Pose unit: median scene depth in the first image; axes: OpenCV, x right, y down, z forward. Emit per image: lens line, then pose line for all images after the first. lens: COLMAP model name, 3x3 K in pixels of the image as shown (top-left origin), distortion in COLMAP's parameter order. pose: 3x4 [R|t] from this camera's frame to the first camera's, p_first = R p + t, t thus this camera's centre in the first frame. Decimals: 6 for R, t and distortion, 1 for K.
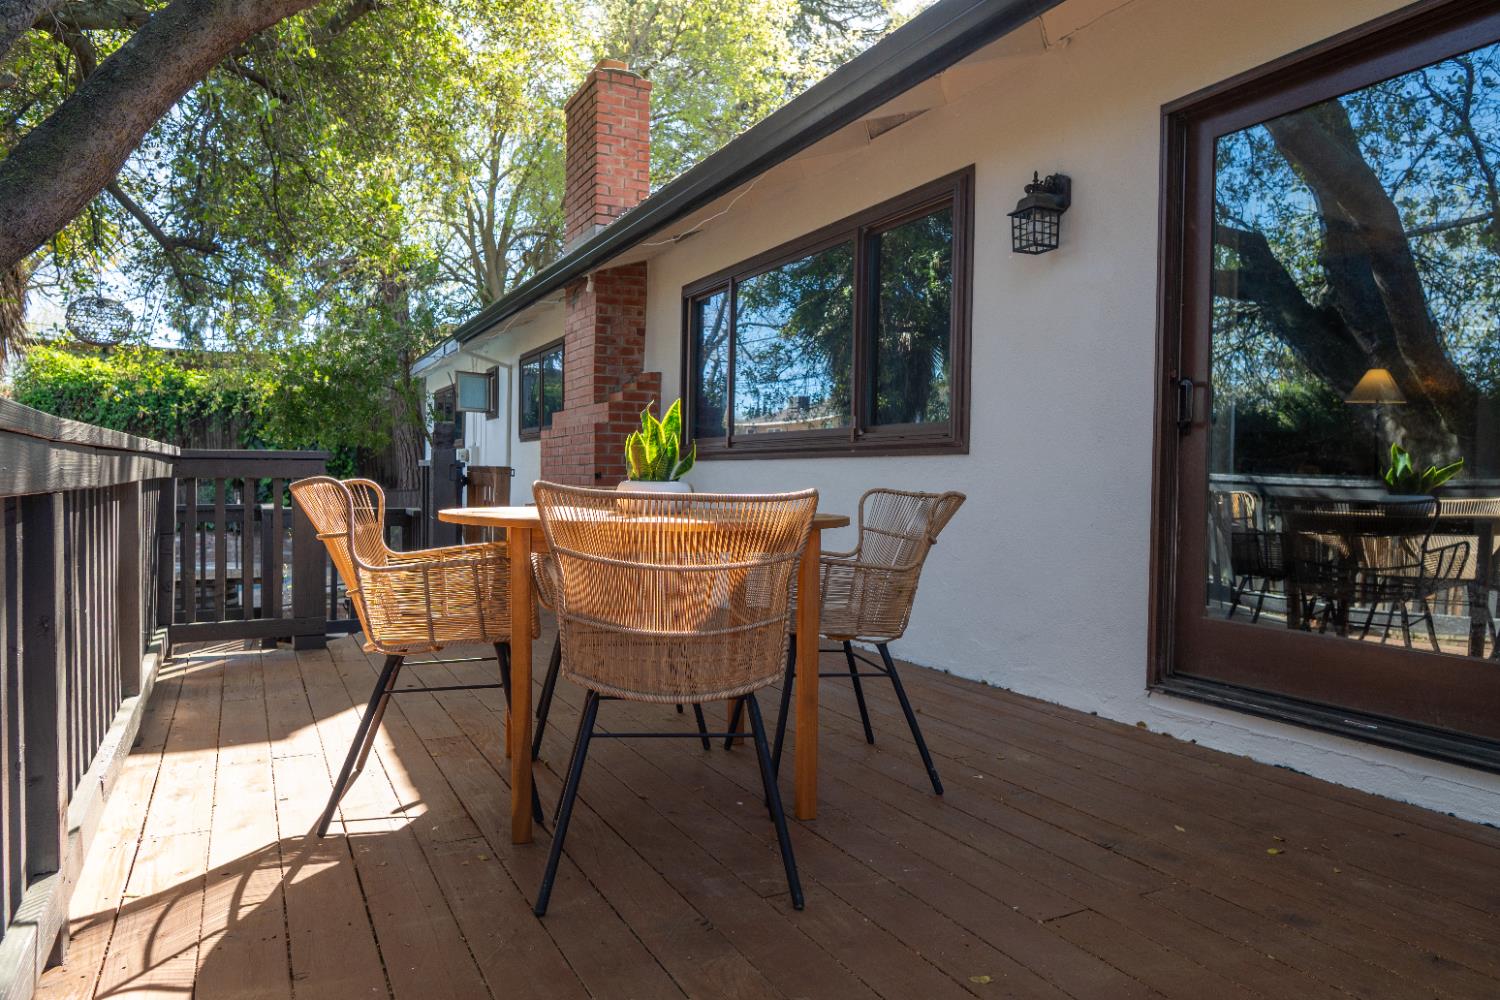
lens RADIAL K [[938.7, 0, 750.0], [0, 938.7, 500.0], [0, 0, 1]] dist [-0.002879, -0.002839]
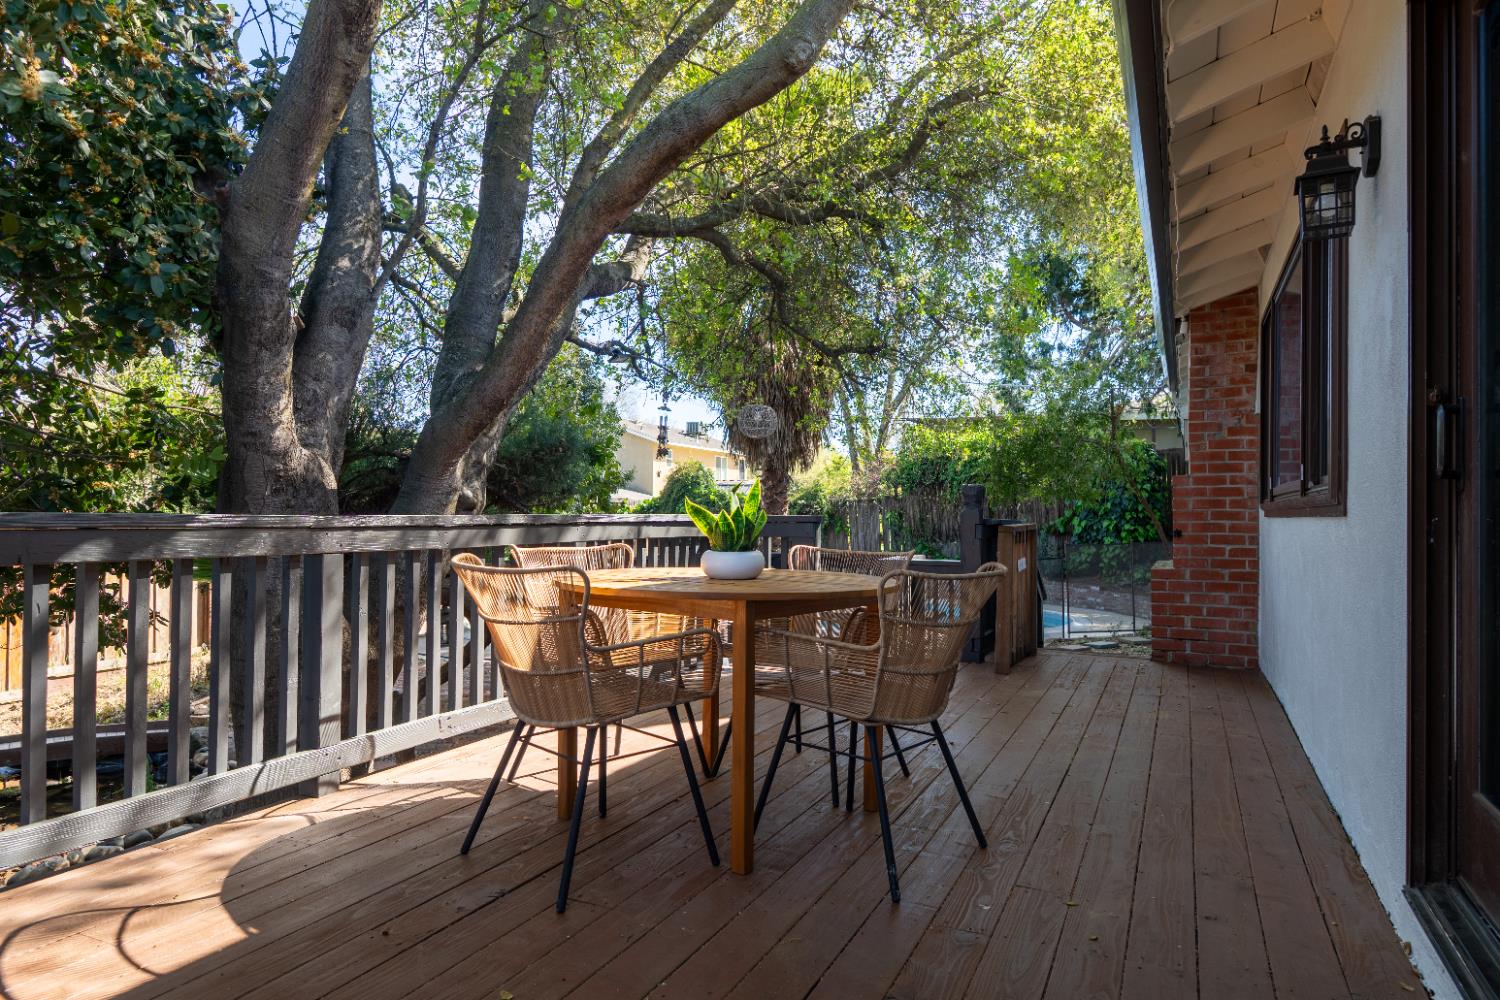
lens RADIAL K [[938.7, 0, 750.0], [0, 938.7, 500.0], [0, 0, 1]] dist [-0.002879, -0.002839]
pose [[0.599358, -0.022164, -0.800174, 1.088316], [-0.017059, 0.999036, -0.040450, -0.049484], [0.800299, 0.037894, 0.598402, 0.409802]]
